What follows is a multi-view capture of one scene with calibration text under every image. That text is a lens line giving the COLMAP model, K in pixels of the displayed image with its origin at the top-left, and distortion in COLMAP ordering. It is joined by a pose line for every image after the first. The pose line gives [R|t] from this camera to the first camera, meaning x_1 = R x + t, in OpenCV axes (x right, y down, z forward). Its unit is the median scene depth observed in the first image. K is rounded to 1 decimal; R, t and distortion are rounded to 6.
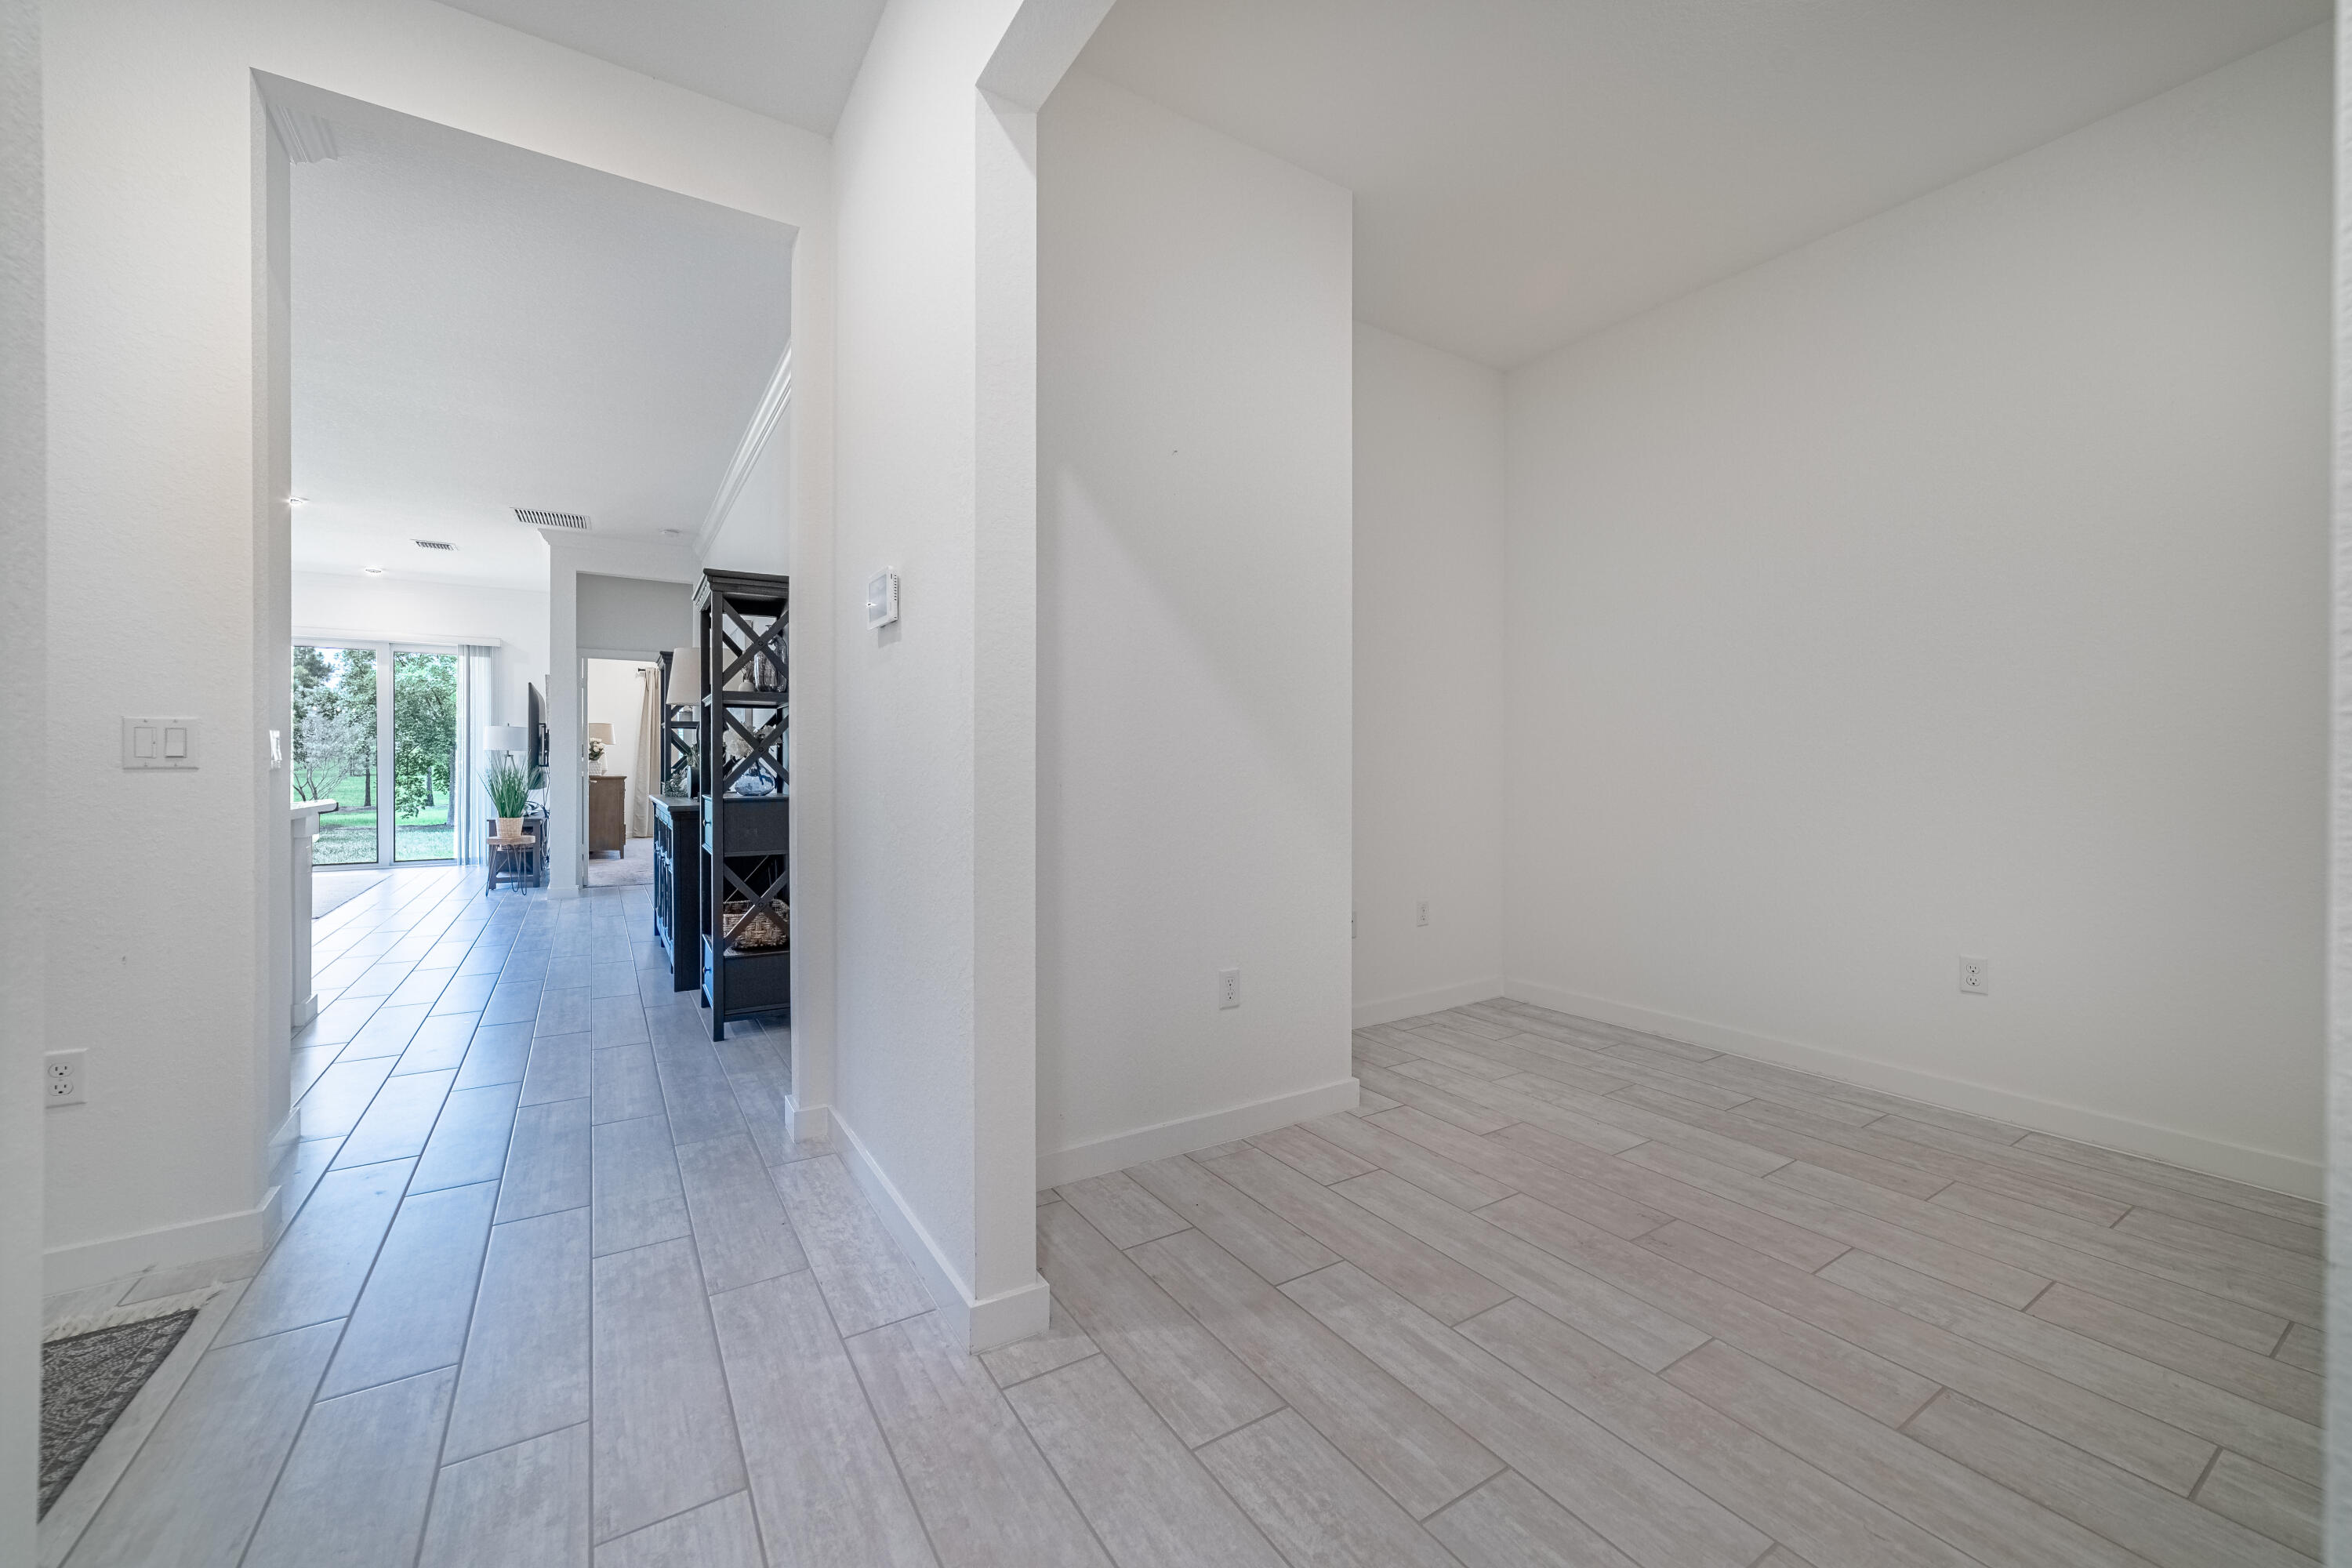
lens RADIAL K [[916.5, 0, 1203.4], [0, 916.5, 777.1], [0, 0, 1]] dist [-0.012287, 0.004922]
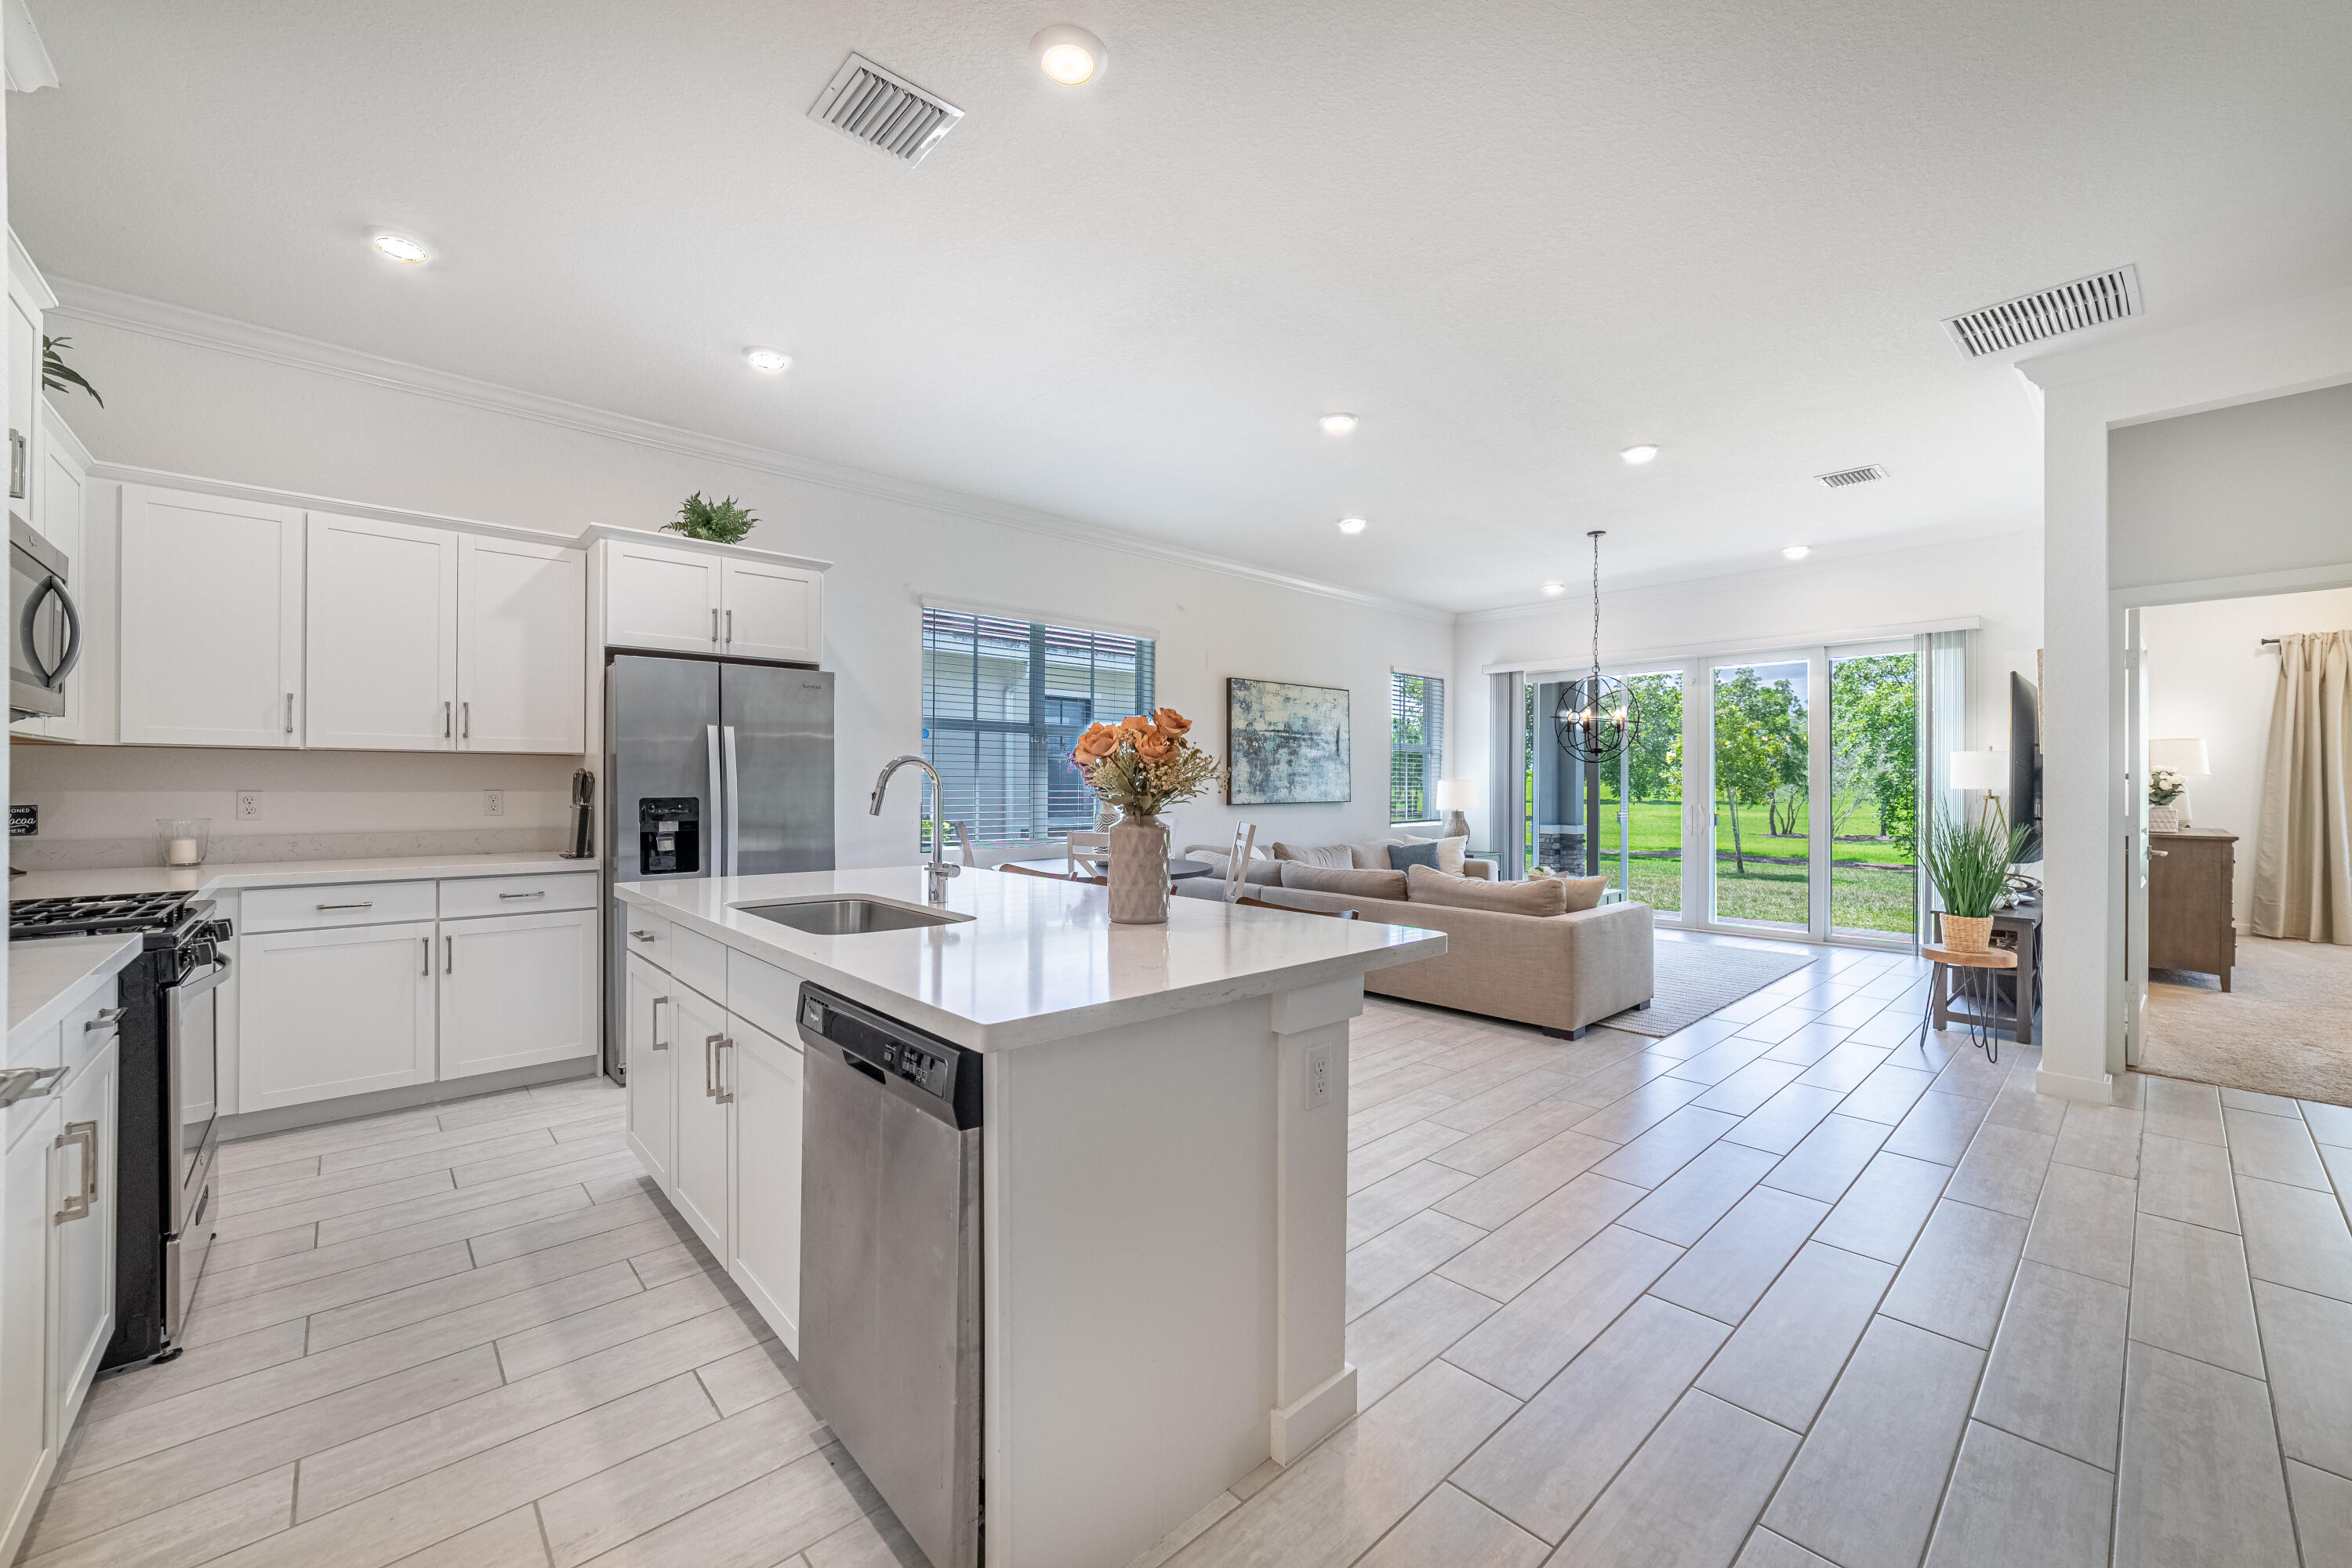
lens RADIAL K [[916.5, 0, 1165.3], [0, 916.5, 787.2], [0, 0, 1]] dist [-0.012287, 0.004922]
pose [[0.140603, -0.004529, -0.990056, -0.298976], [-0.010635, 0.999925, -0.006085, -0.028127], [0.990009, 0.011385, 0.140545, 0.469041]]
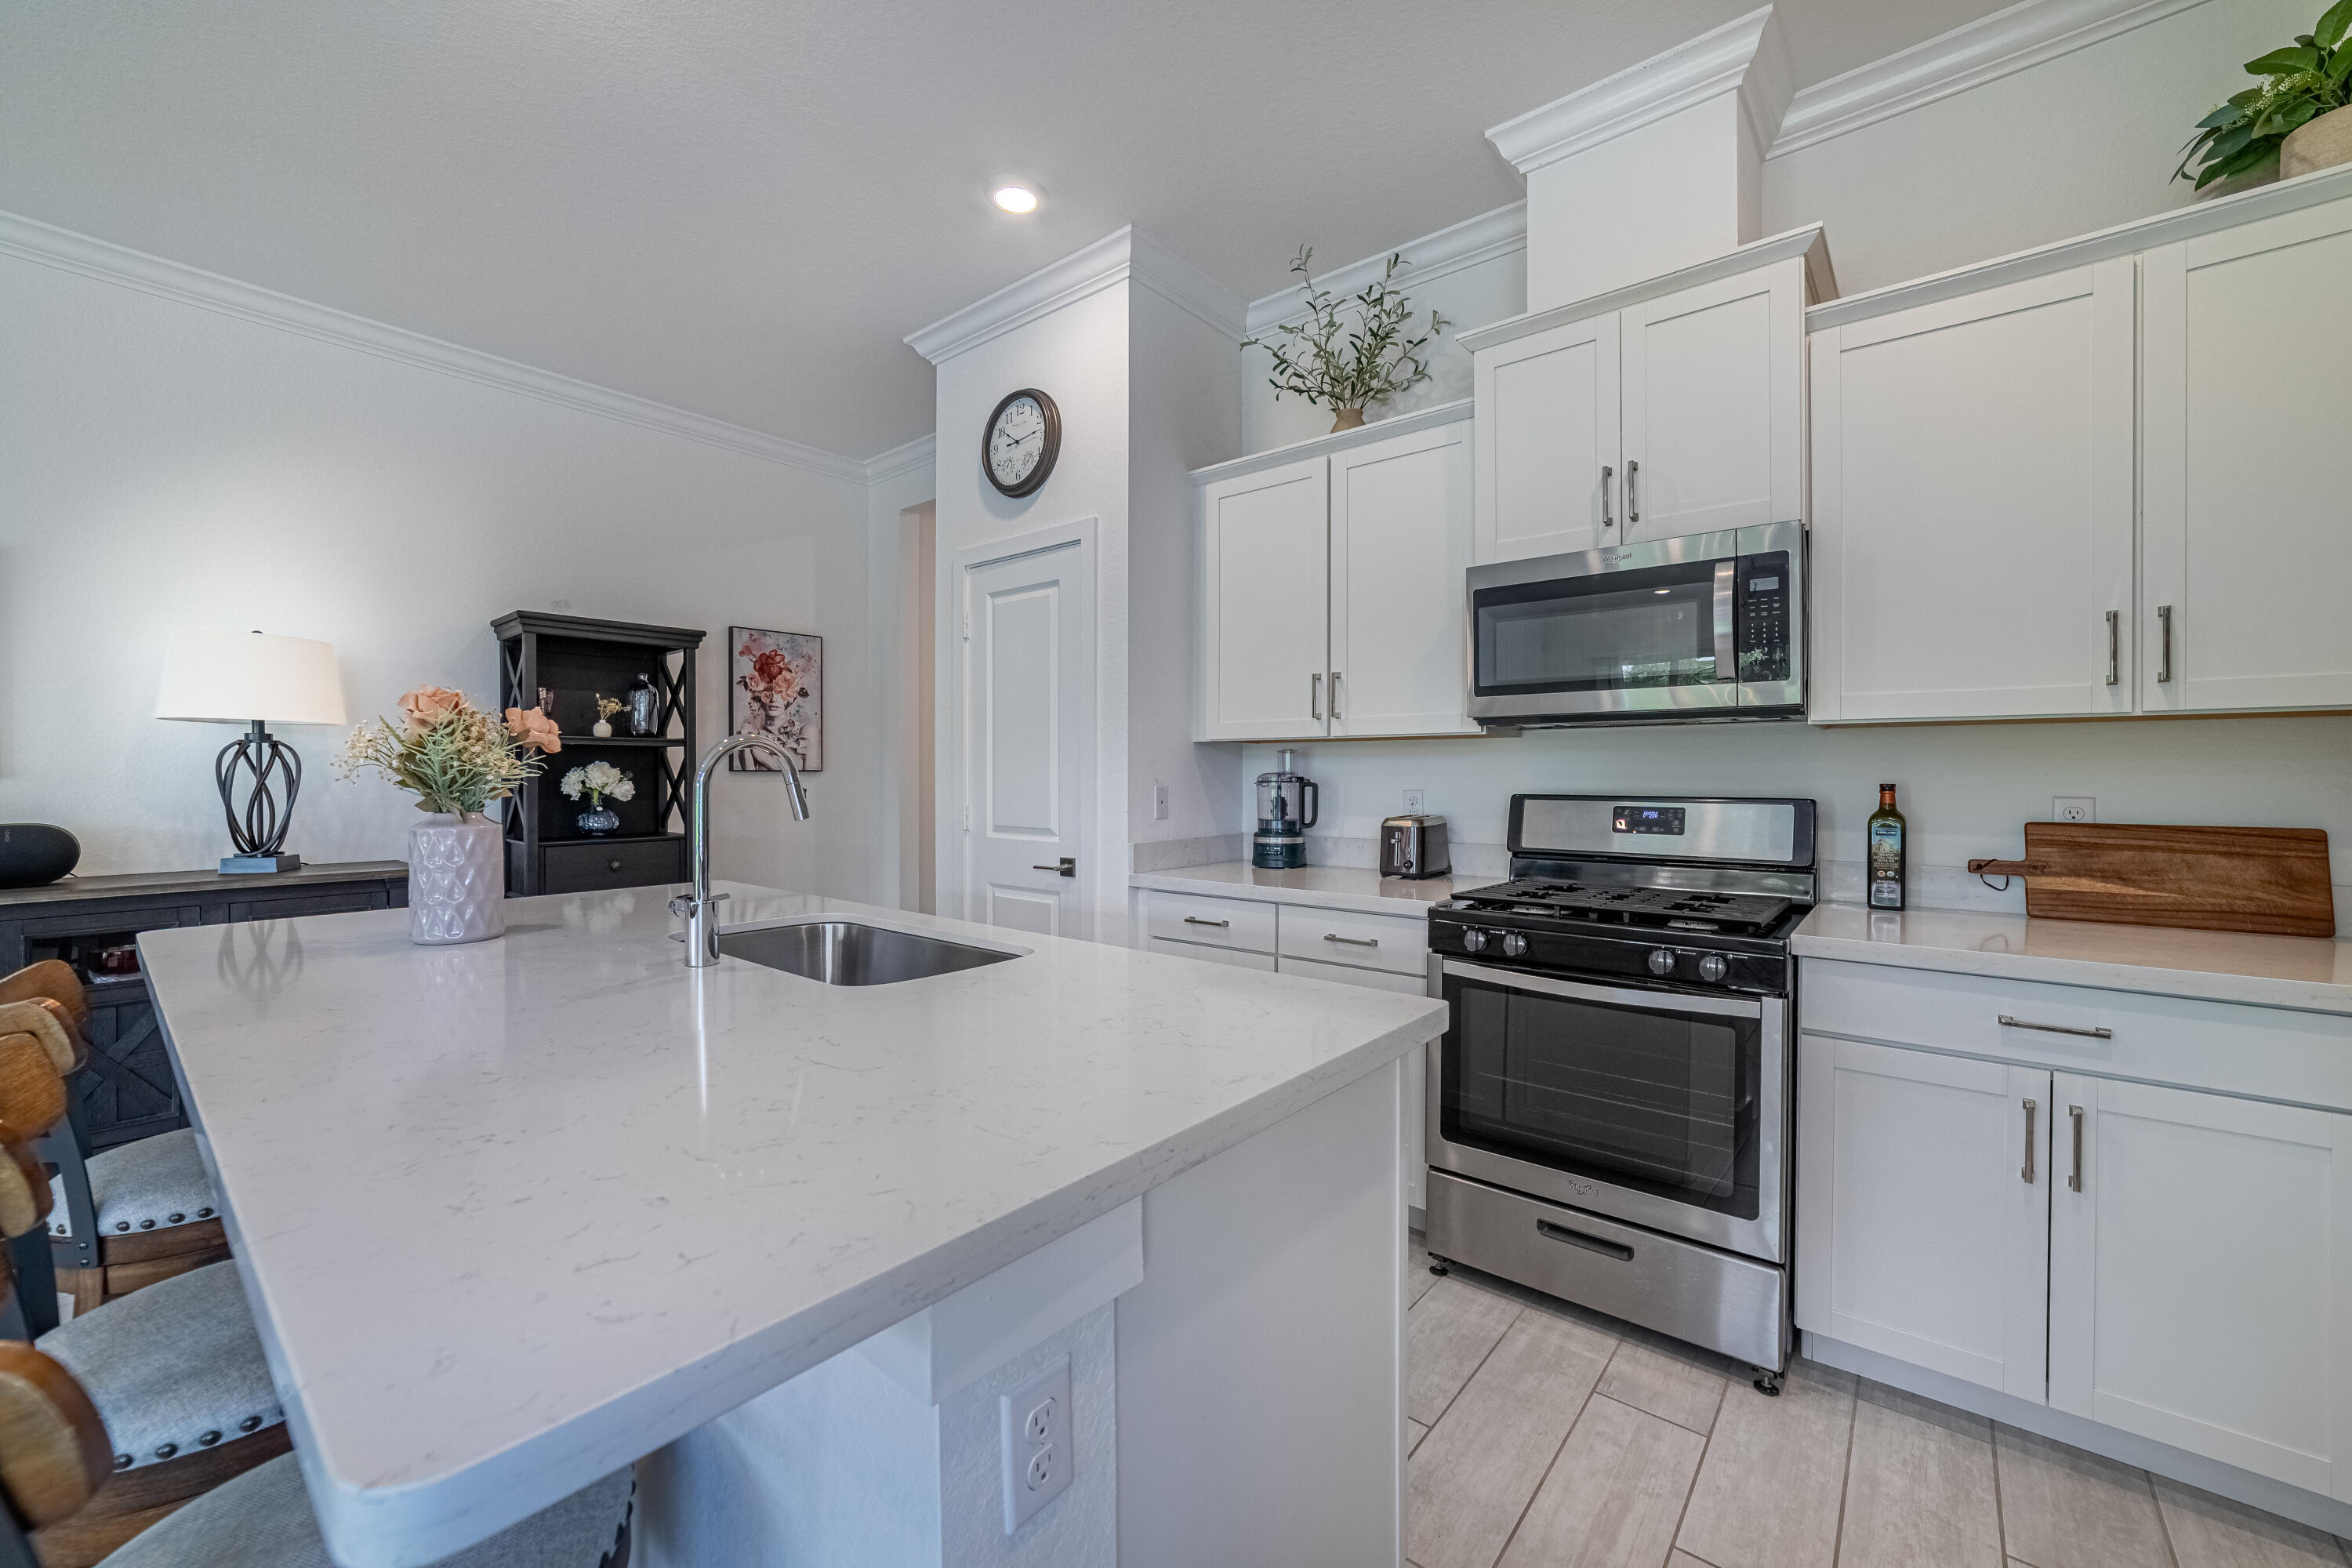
lens RADIAL K [[916.5, 0, 1155.3], [0, 916.5, 776.3], [0, 0, 1]] dist [-0.012287, 0.004922]
pose [[-0.285568, -0.009252, 0.958314, -0.958096], [0.004835, 0.999927, 0.011094, -0.033167], [-0.958346, 0.007802, -0.285502, 0.388658]]
